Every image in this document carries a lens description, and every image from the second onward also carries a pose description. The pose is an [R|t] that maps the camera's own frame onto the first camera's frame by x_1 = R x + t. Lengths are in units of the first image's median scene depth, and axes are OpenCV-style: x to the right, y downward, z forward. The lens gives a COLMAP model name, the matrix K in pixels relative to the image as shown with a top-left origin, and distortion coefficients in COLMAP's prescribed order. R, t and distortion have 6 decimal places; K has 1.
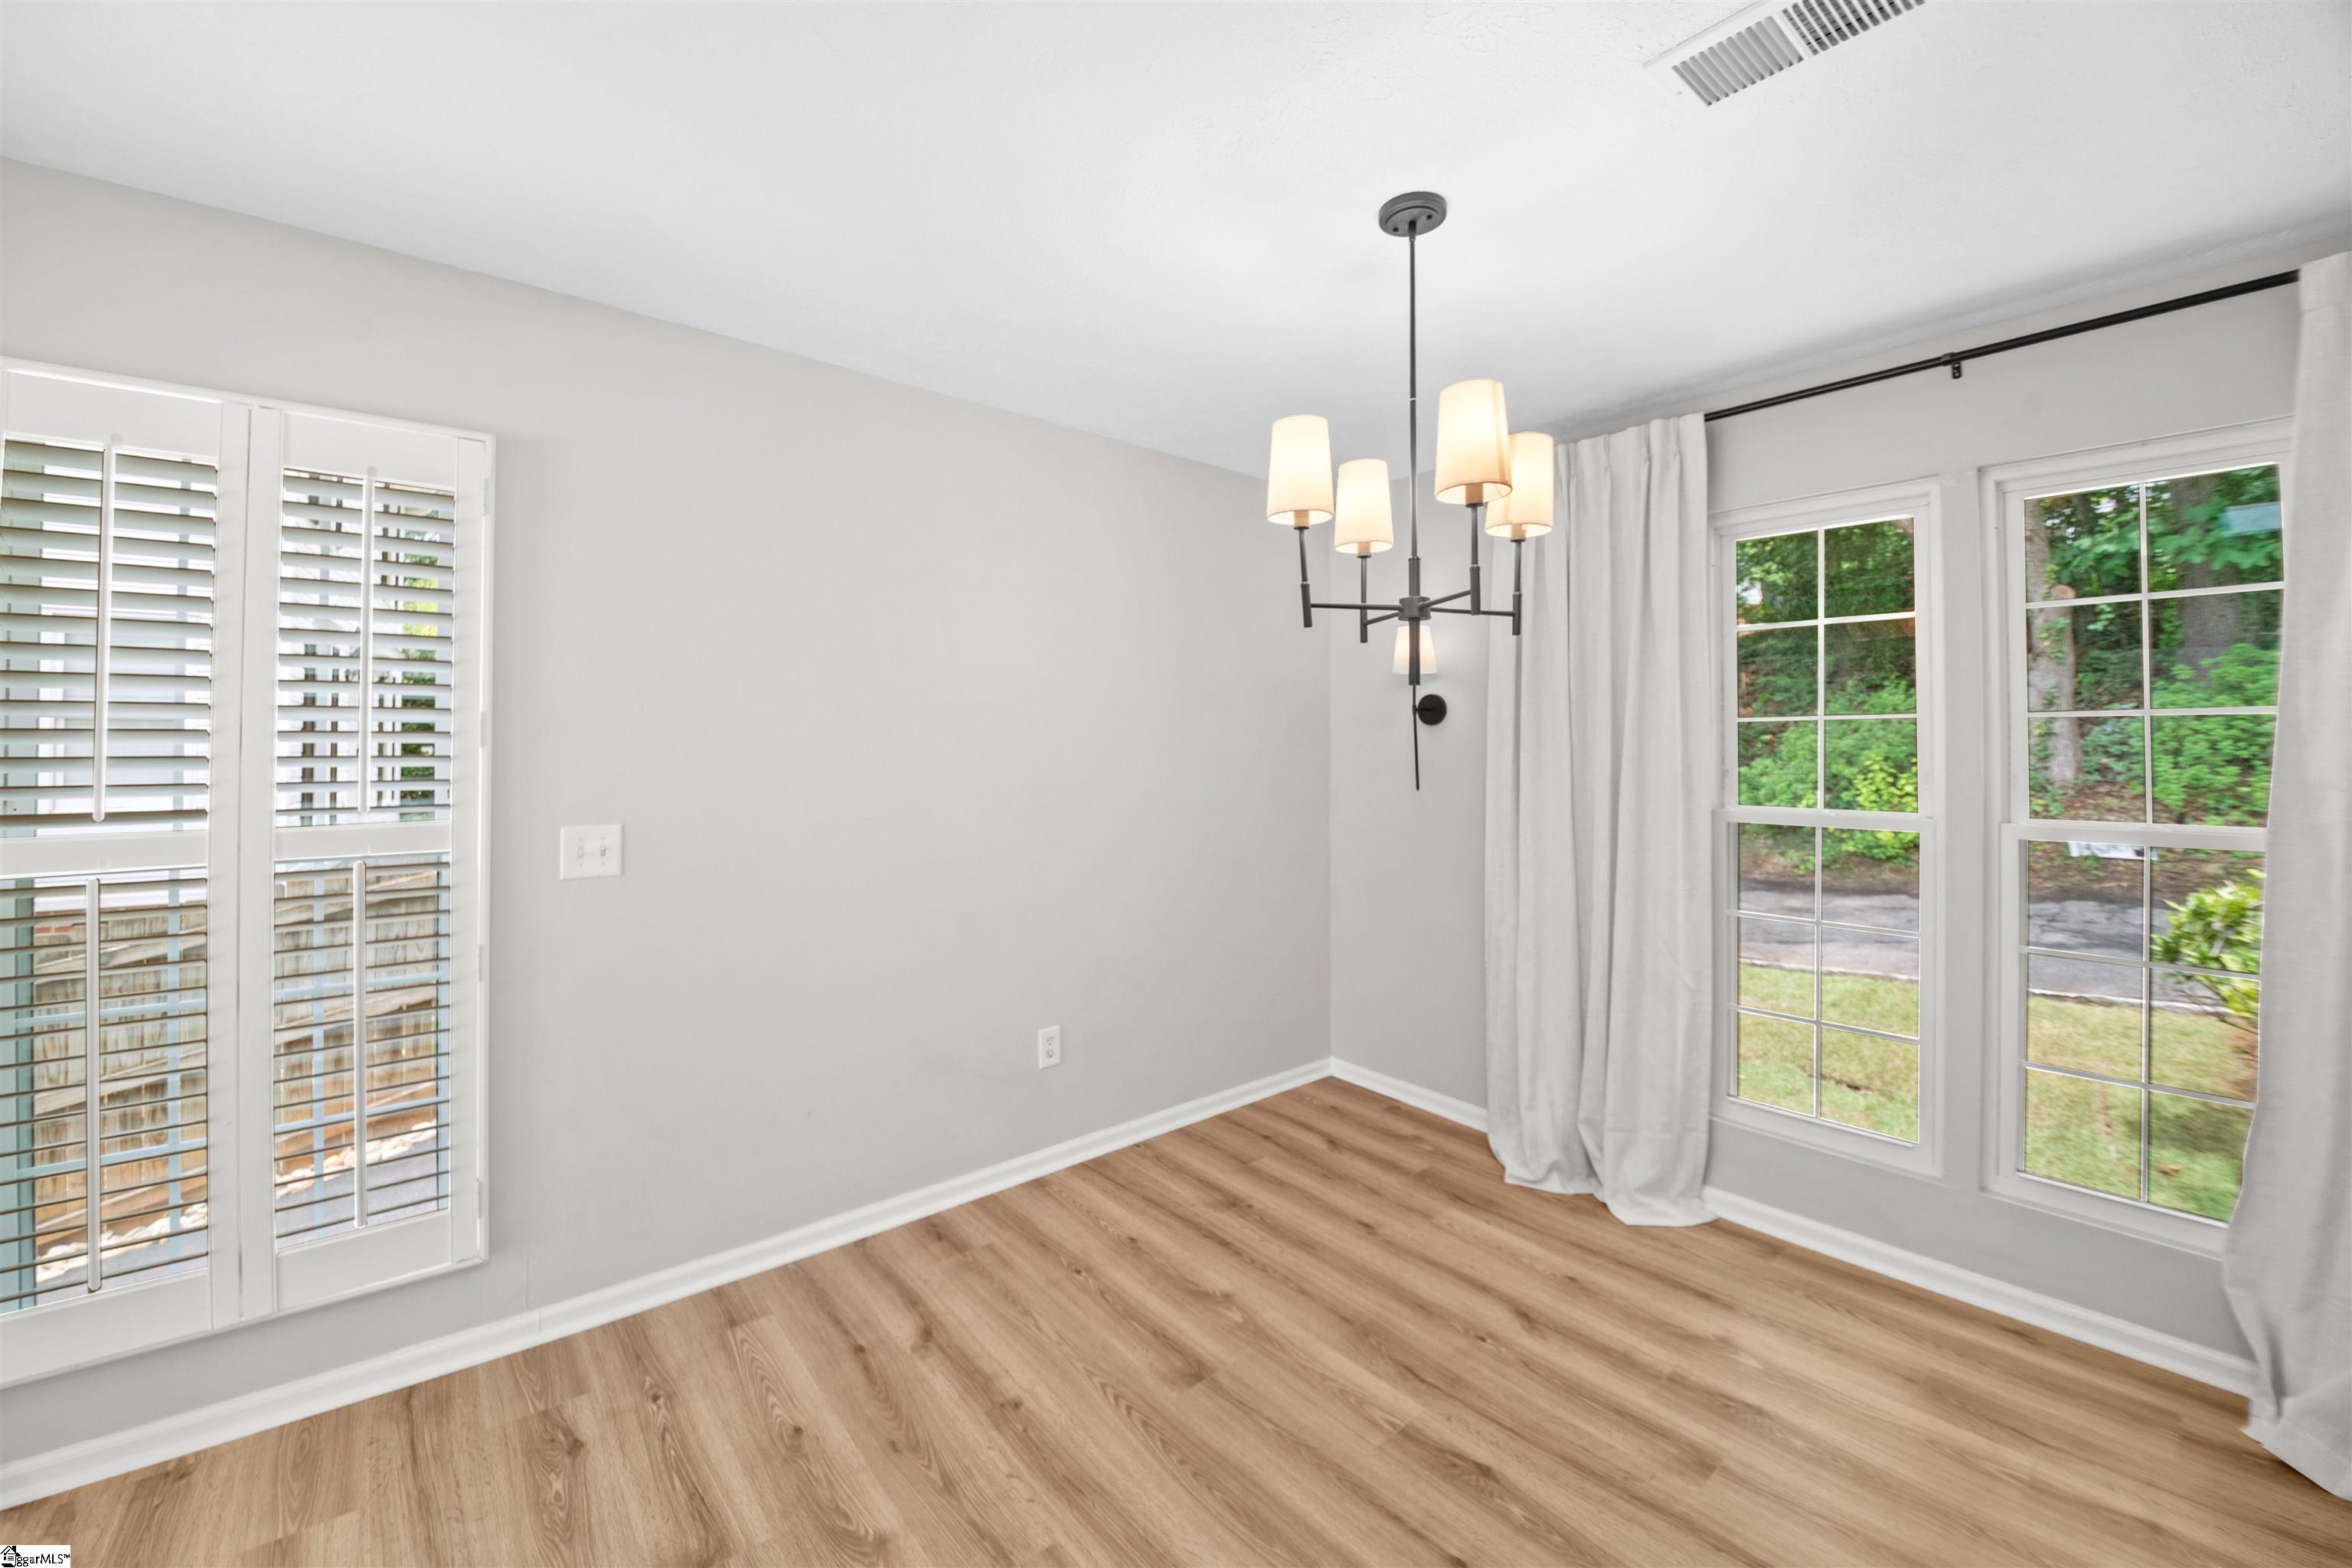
lens RADIAL K [[899.2, 0, 1163.1], [0, 899.2, 739.5], [0, 0, 1]] dist [-0.022472, -0.000707]
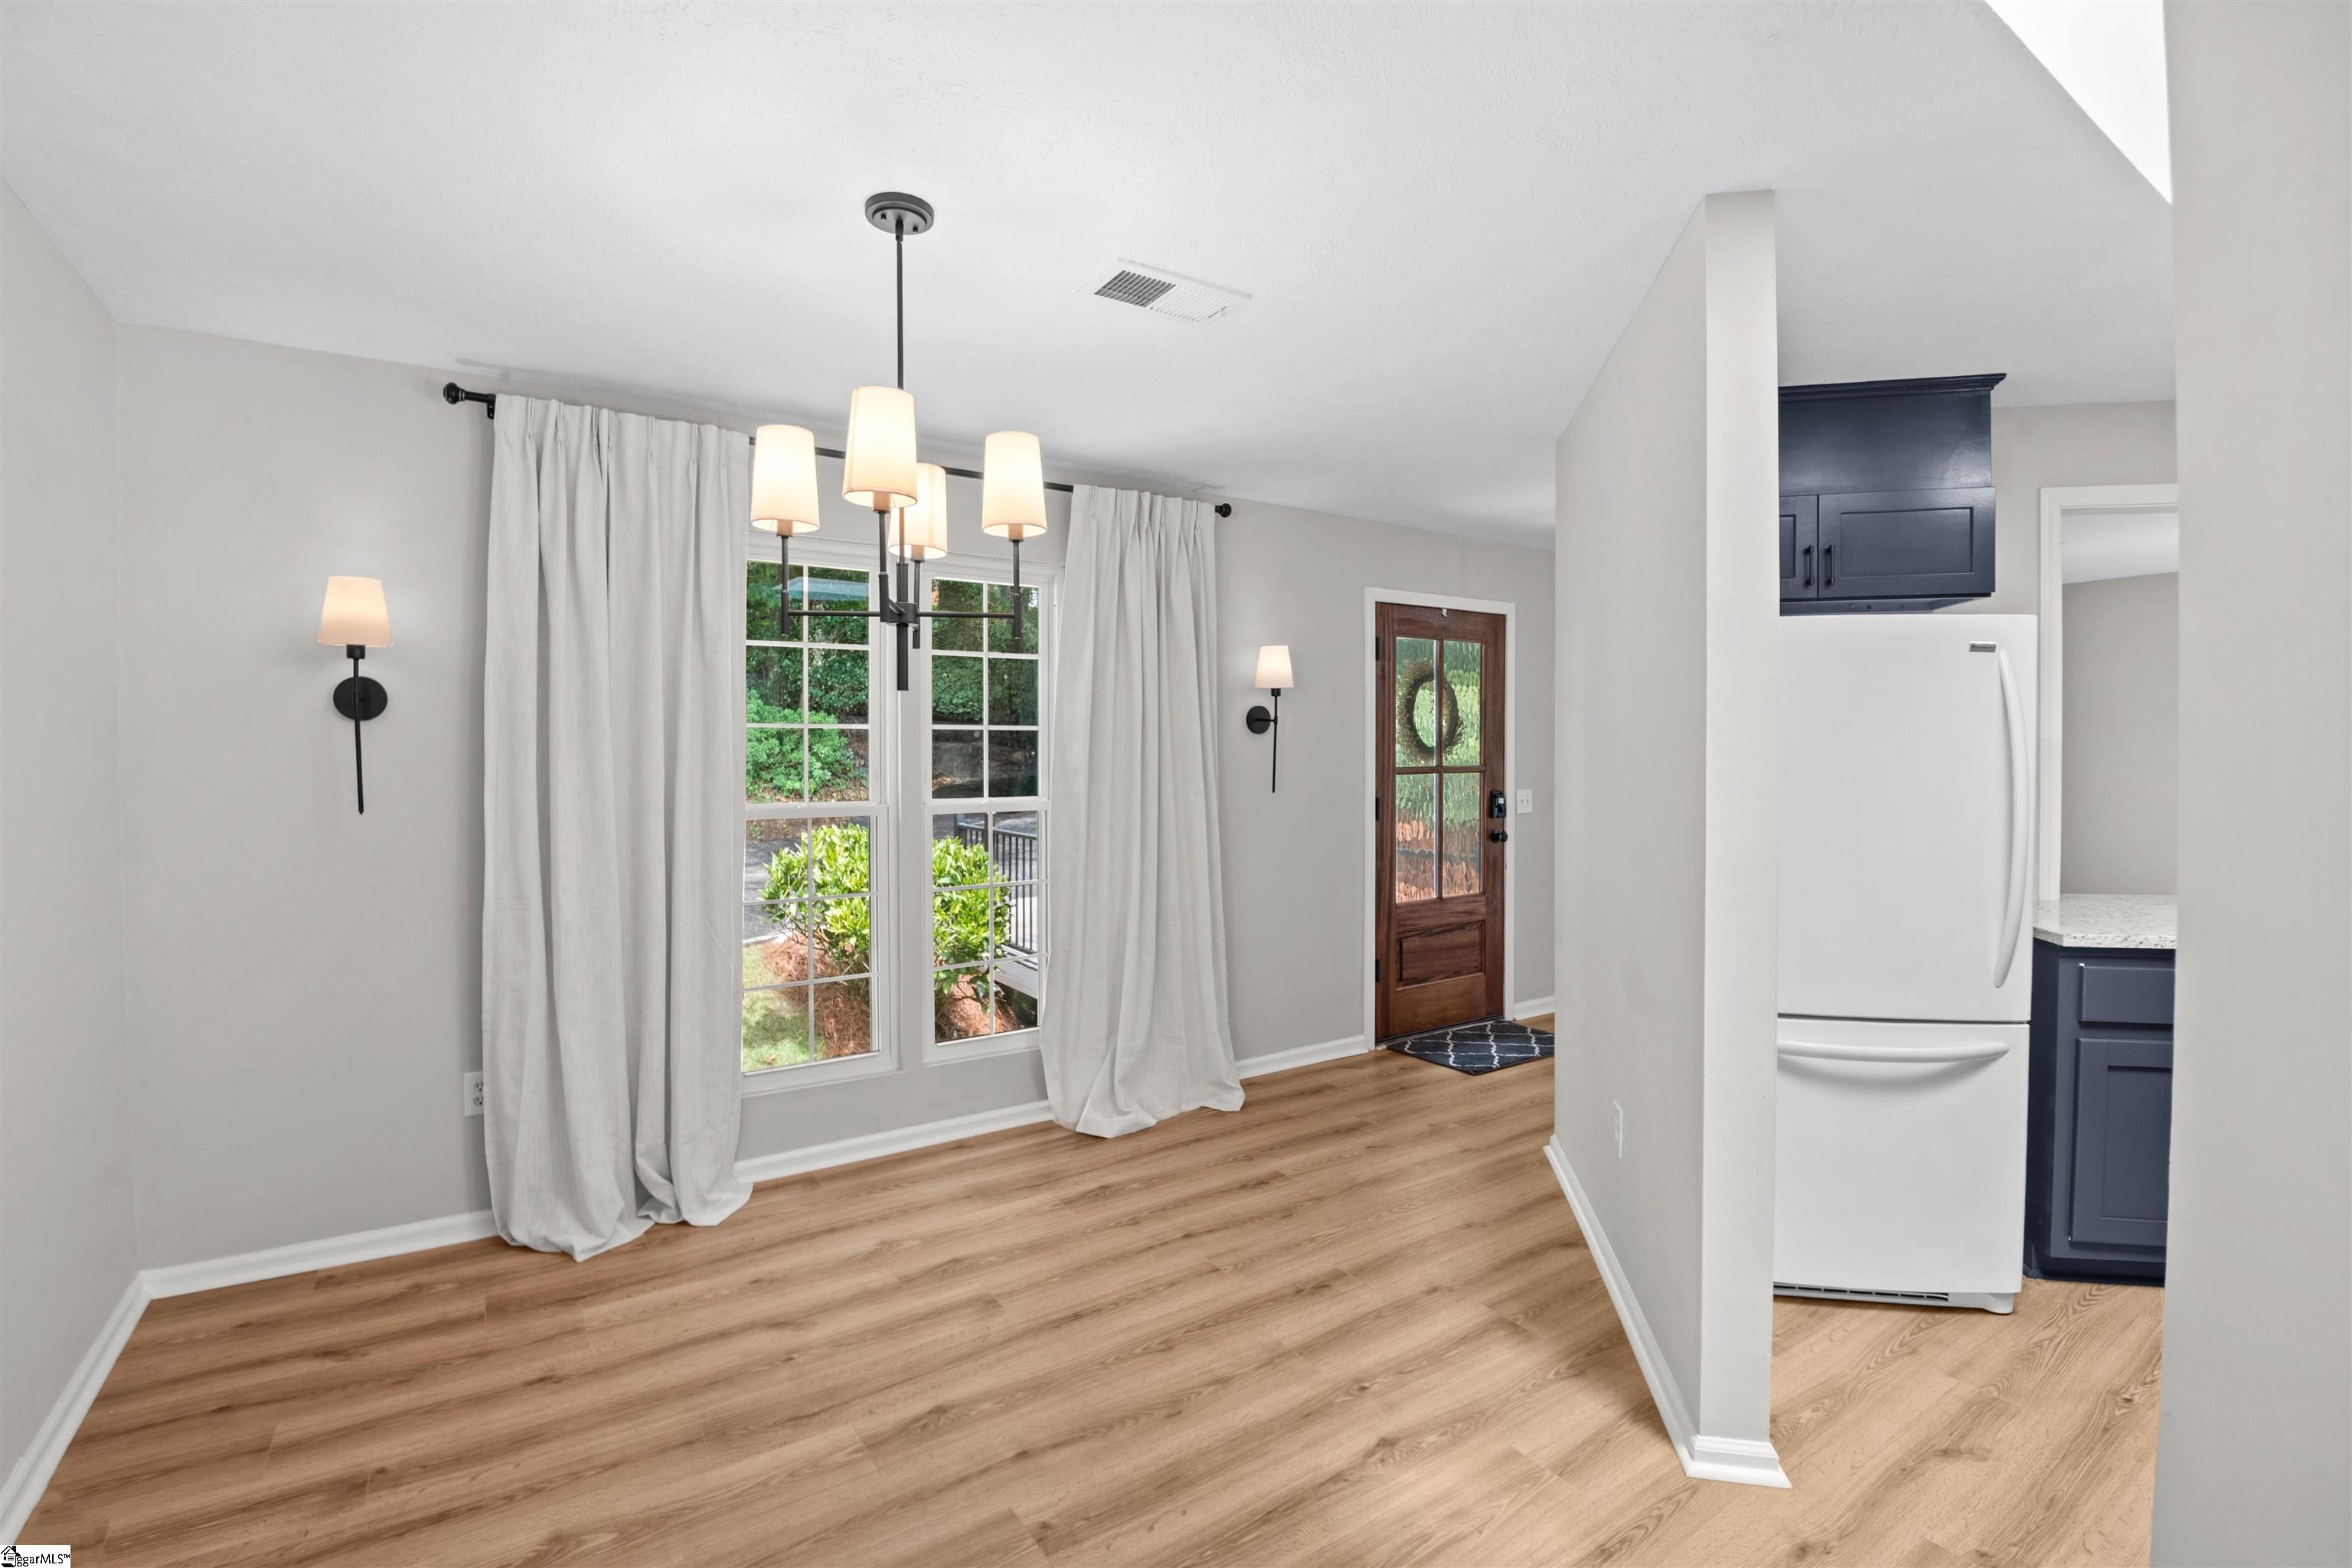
lens RADIAL K [[1029.0, 0, 1110.1], [0, 1029.0, 765.3], [0, 0, 1]] dist [-0.037874, -0.000422]
pose [[0.136259, -0.020456, 0.990462, -0.643695], [-0.003353, 0.999772, 0.021110, -0.000280], [-0.990668, -0.006197, 0.136159, 0.479352]]
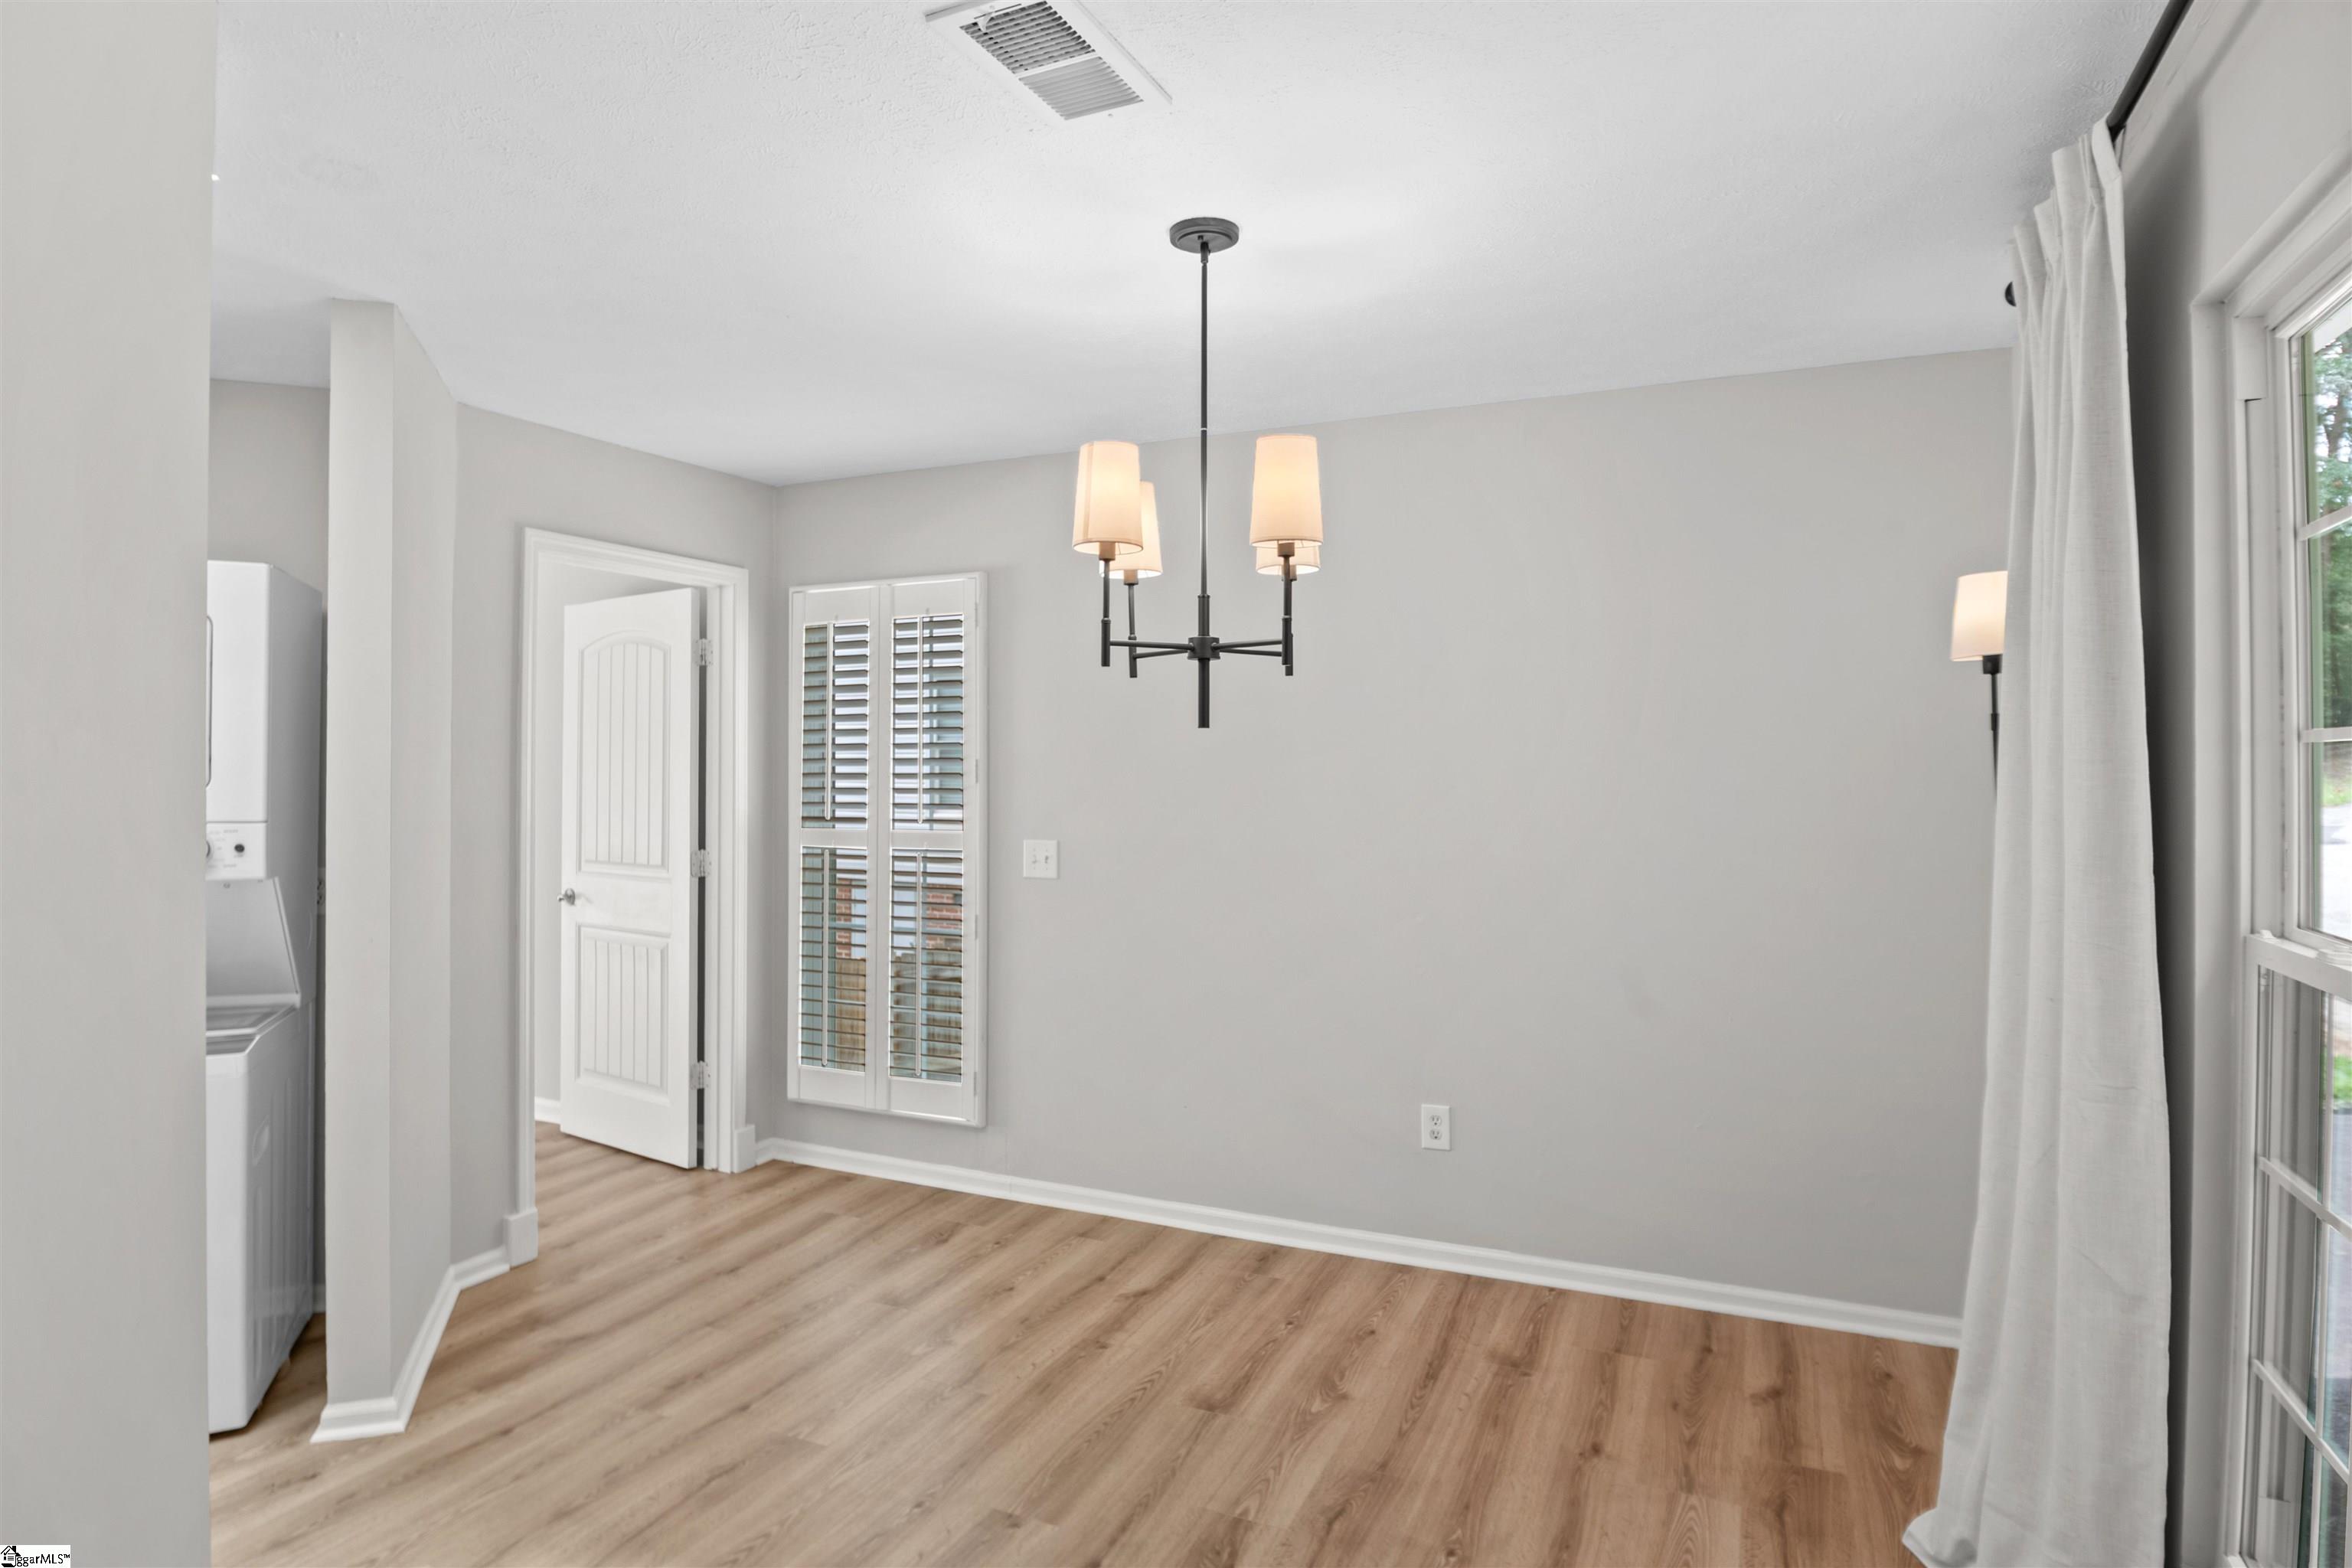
lens RADIAL K [[1308.4, 0, 1166.9], [0, 1308.4, 771.5], [0, 0, 1]] dist [-0.025003, -0.000553]
pose [[0.449669, -0.000860, -0.893195, 1.198429], [0.004736, 0.999988, 0.001422, -0.010404], [0.893183, -0.004870, 0.449668, 0.258805]]
